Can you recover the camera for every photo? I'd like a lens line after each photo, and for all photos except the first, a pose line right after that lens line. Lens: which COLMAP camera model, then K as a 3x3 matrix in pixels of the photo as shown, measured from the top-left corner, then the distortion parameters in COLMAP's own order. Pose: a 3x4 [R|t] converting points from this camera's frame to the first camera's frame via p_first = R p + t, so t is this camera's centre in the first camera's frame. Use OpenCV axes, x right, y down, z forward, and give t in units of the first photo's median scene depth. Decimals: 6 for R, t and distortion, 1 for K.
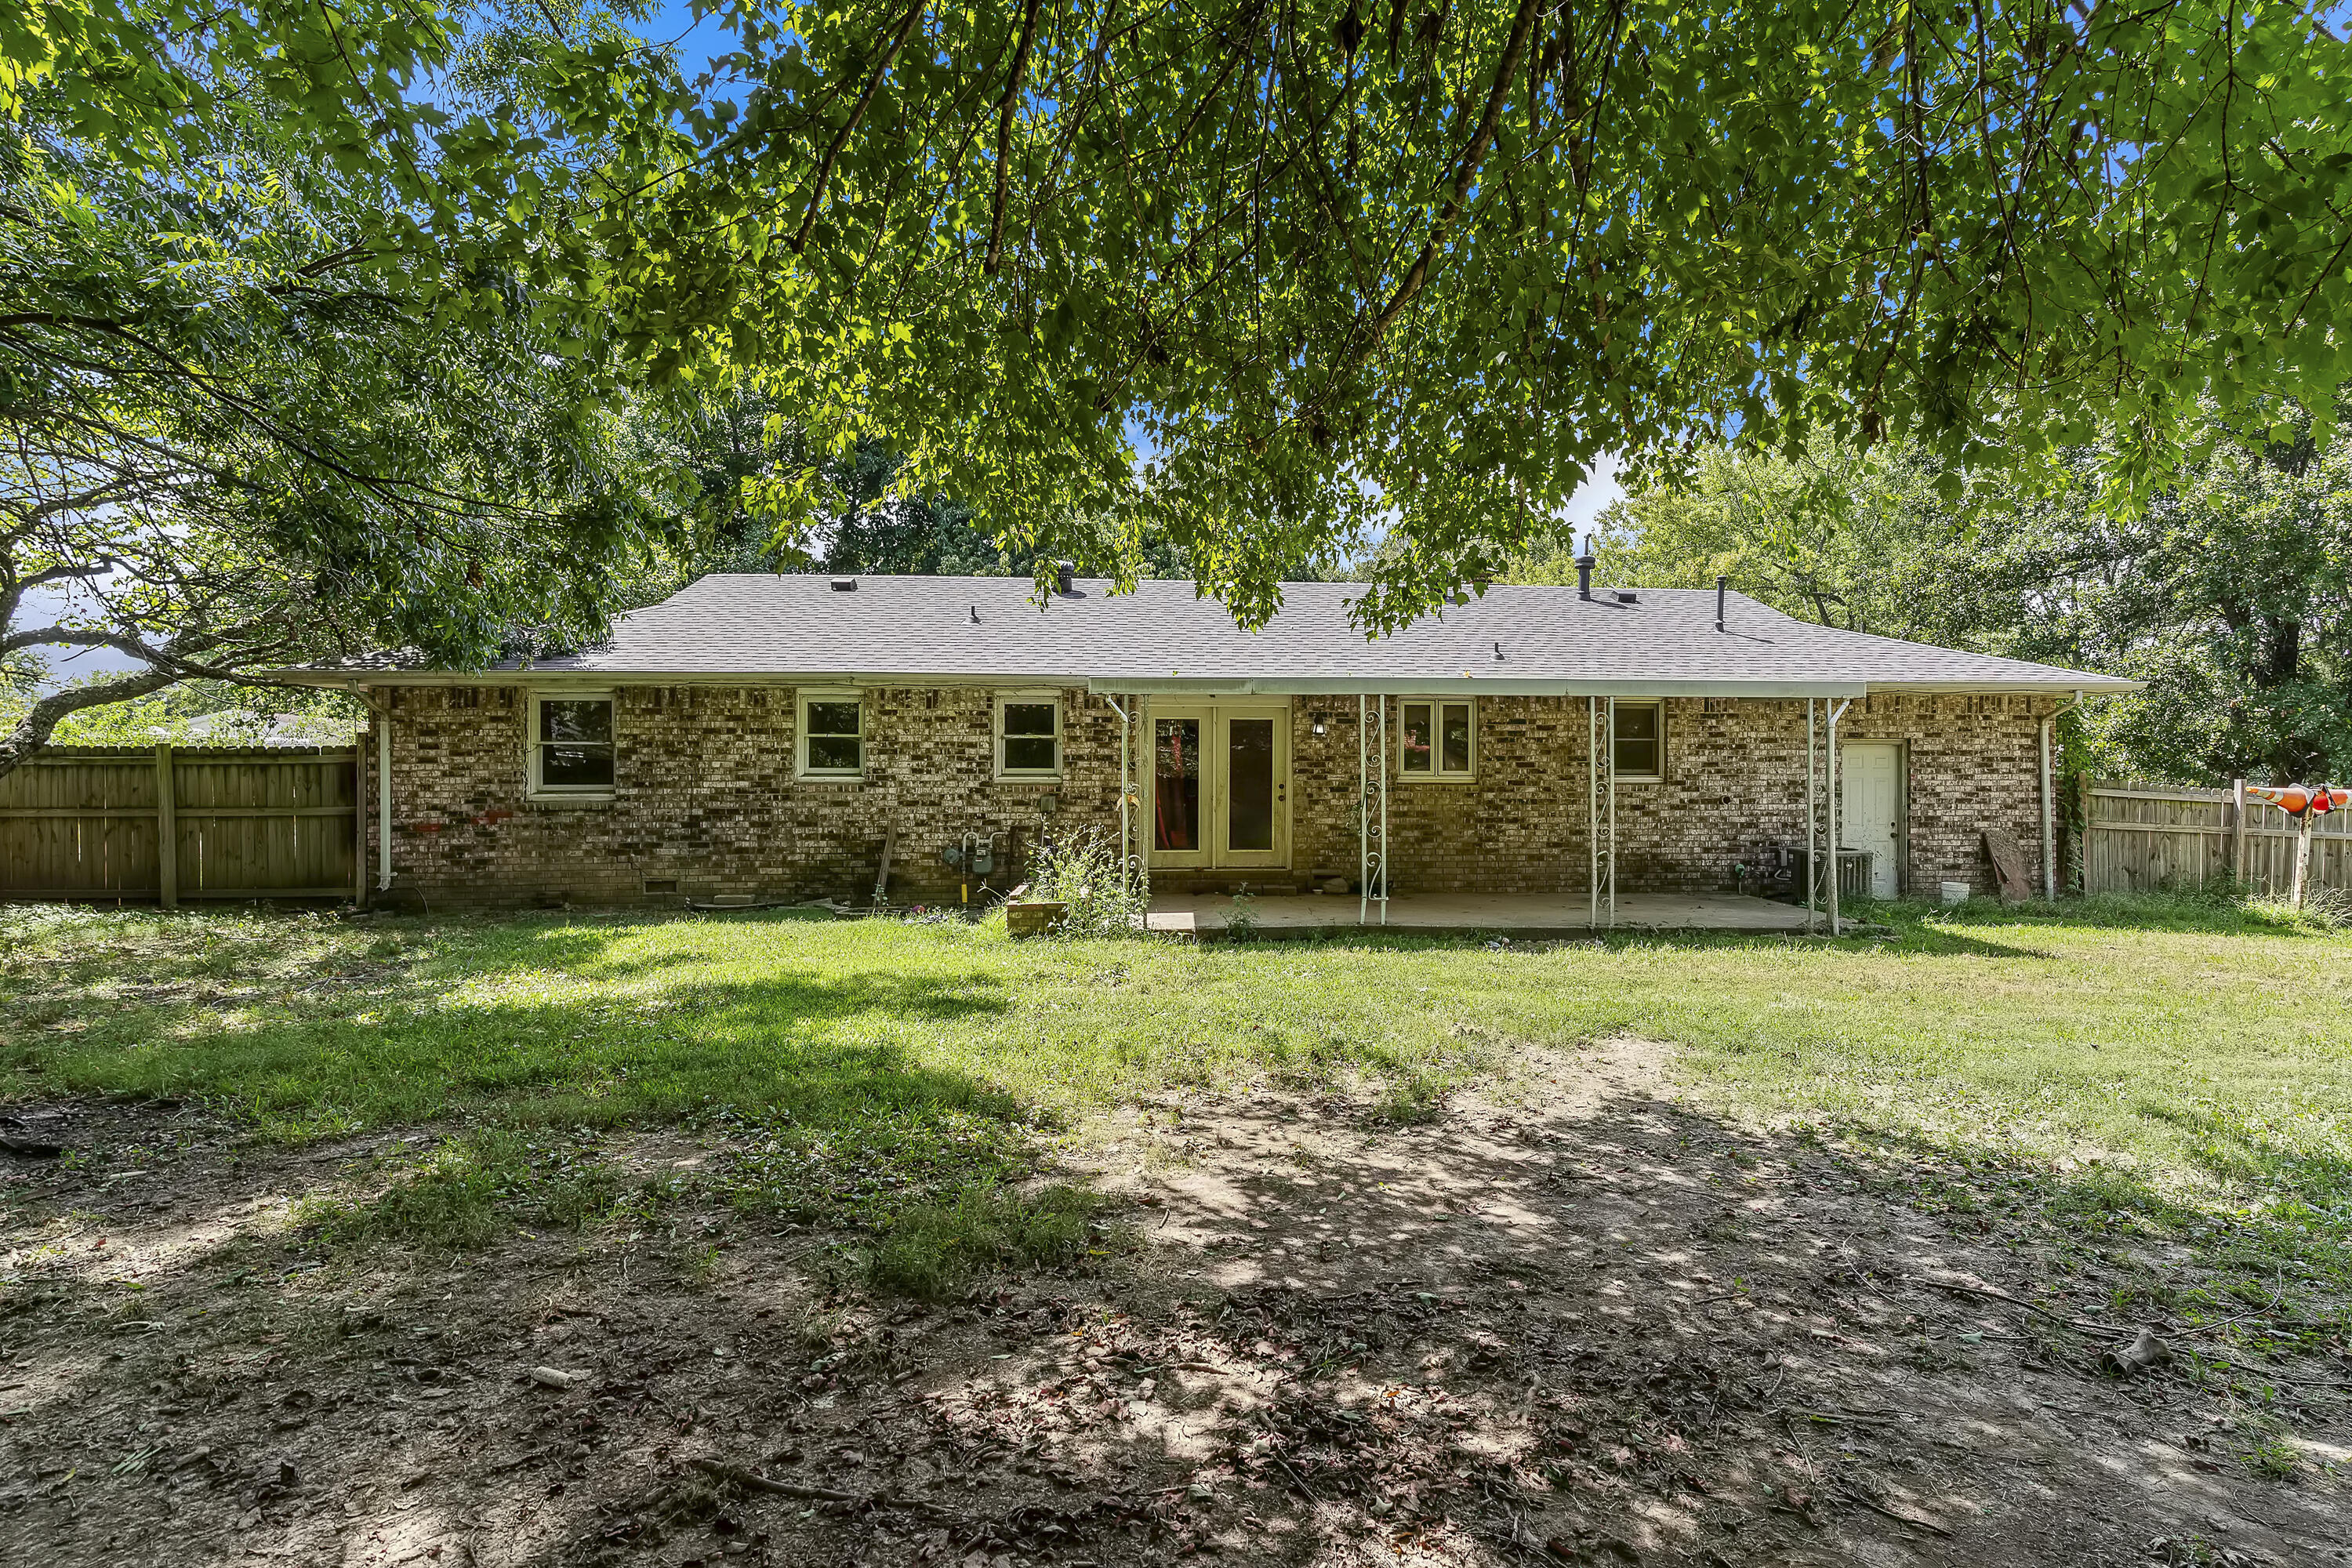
lens RADIAL K [[1143.4, 0, 1187.3], [0, 1143.4, 788.3], [0, 0, 1]] dist [0.001732, -0.000702]
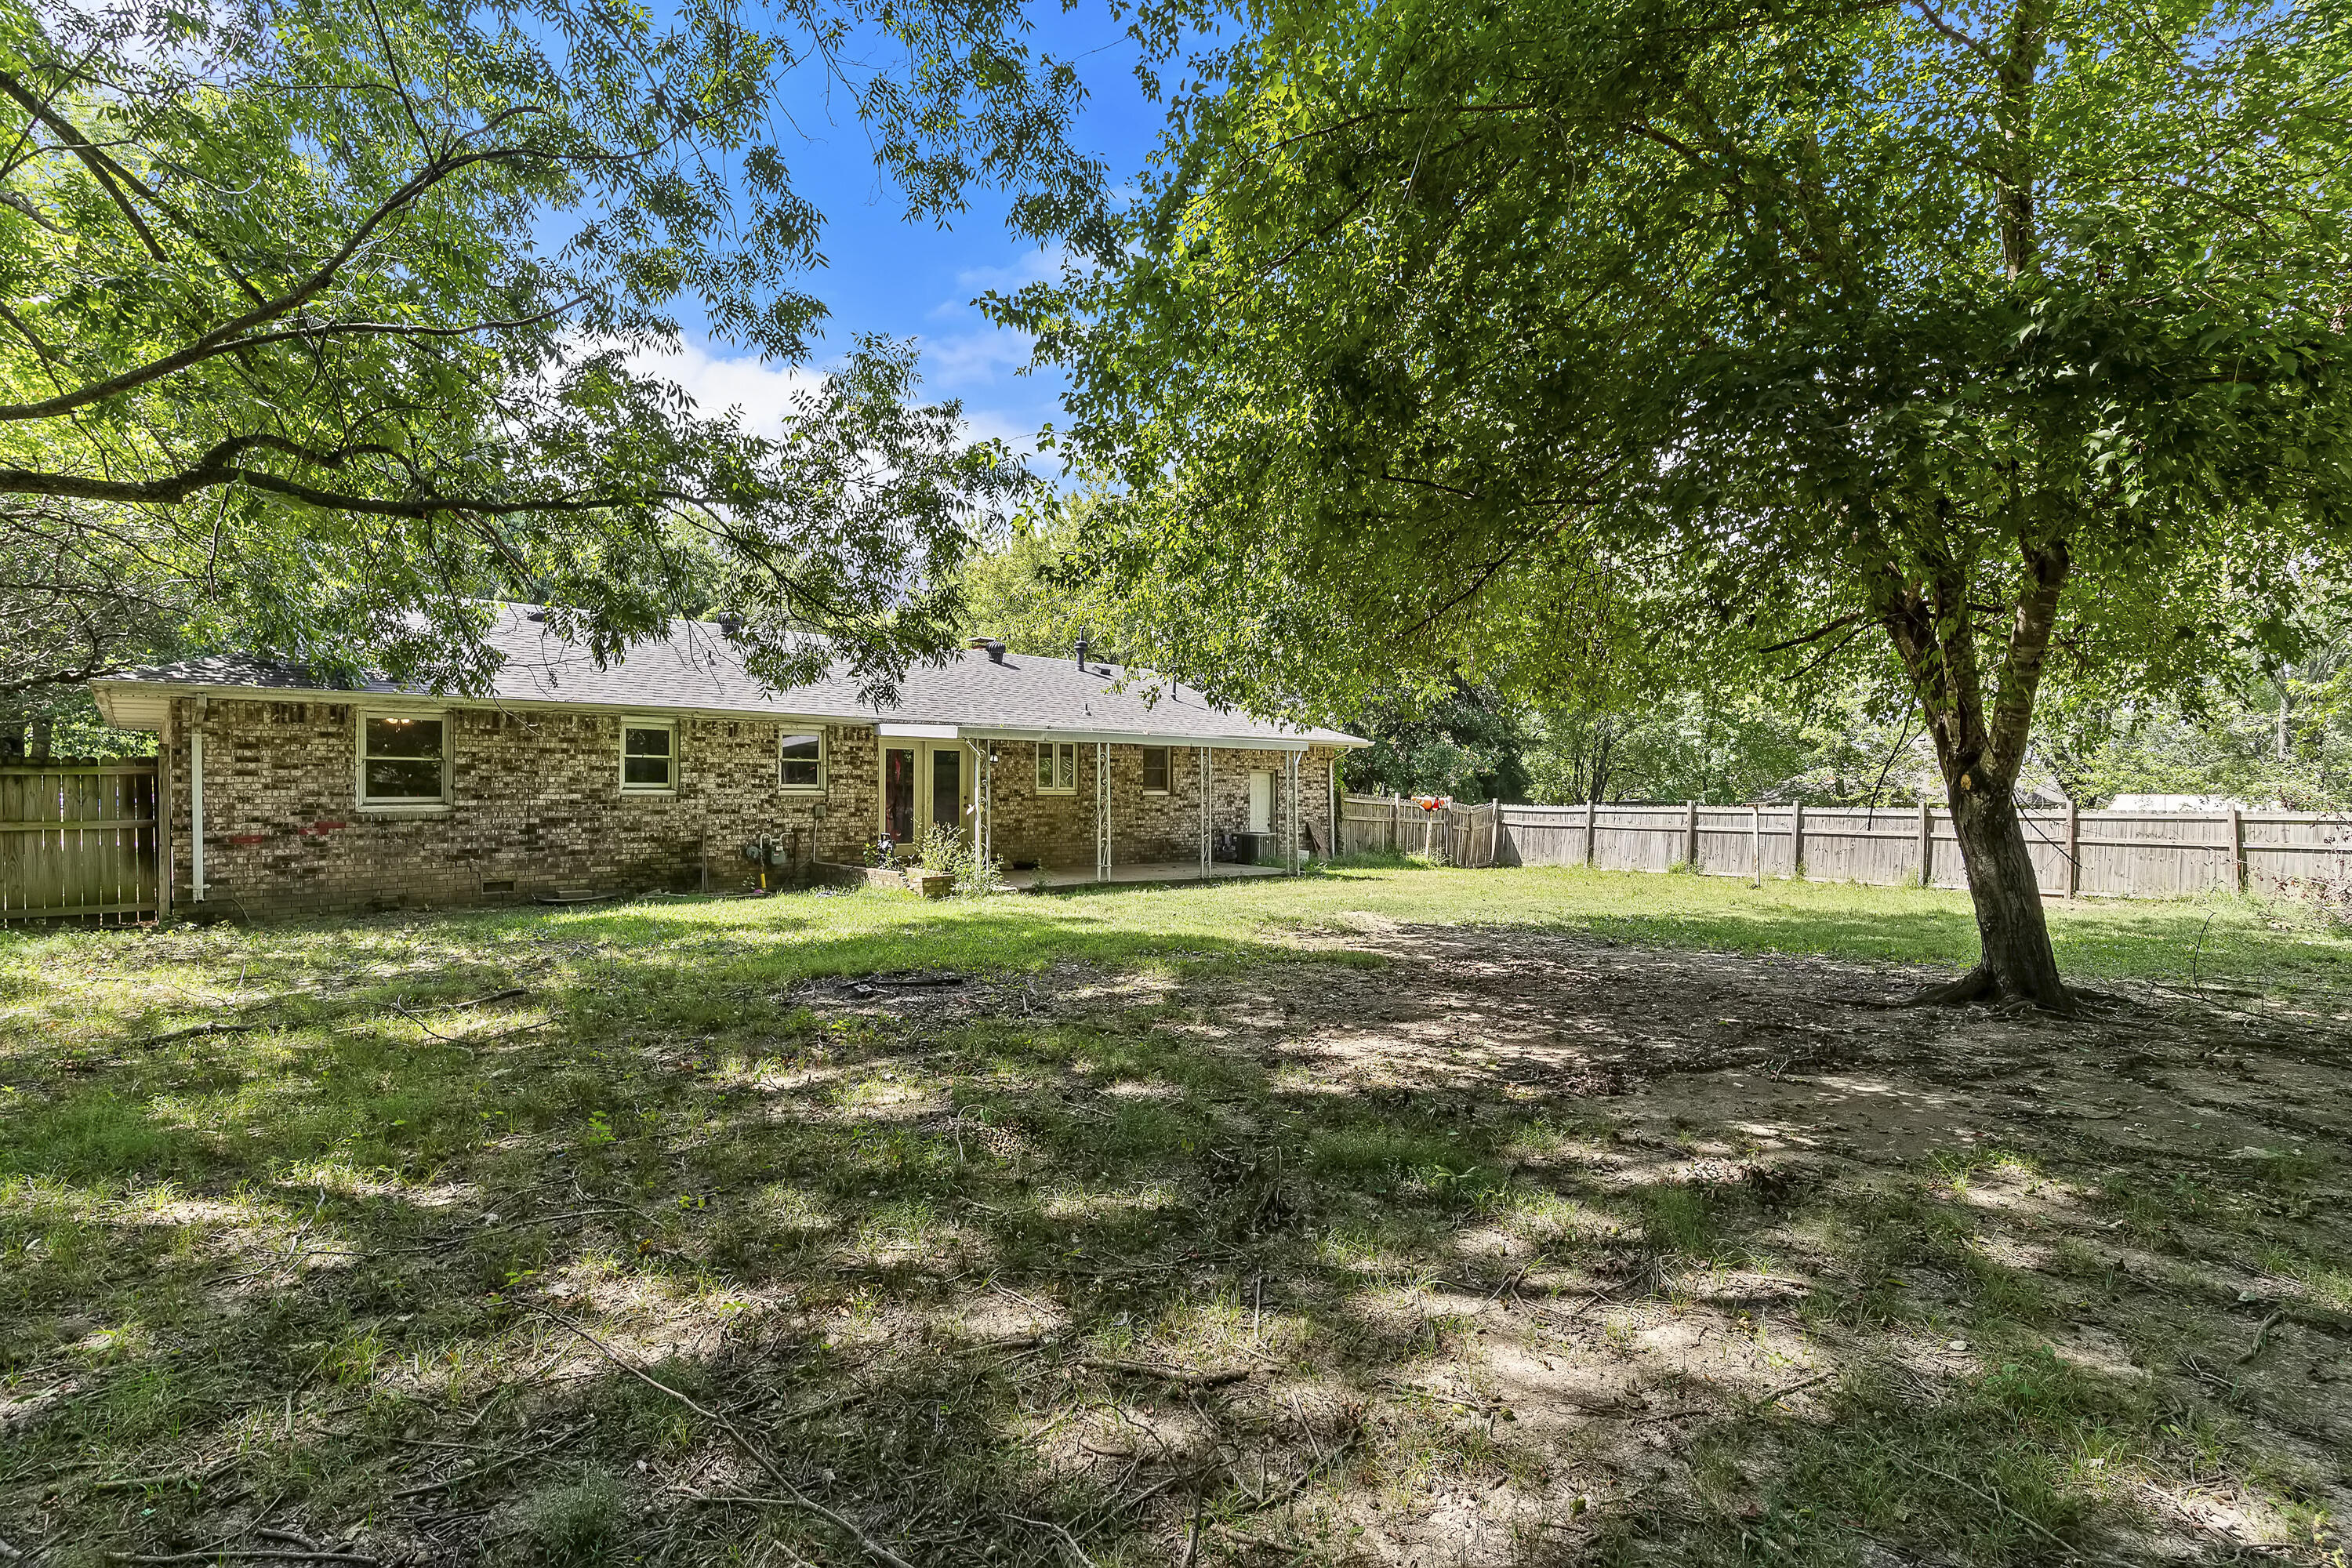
lens RADIAL K [[1143.4, 0, 1177.8], [0, 1143.4, 788.1], [0, 0, 1]] dist [0.001732, -0.000702]
pose [[0.781062, 0.003455, 0.624444, -0.631766], [0.002362, 0.999961, -0.008487, -0.000586], [-0.624449, 0.008104, 0.781023, -0.302881]]
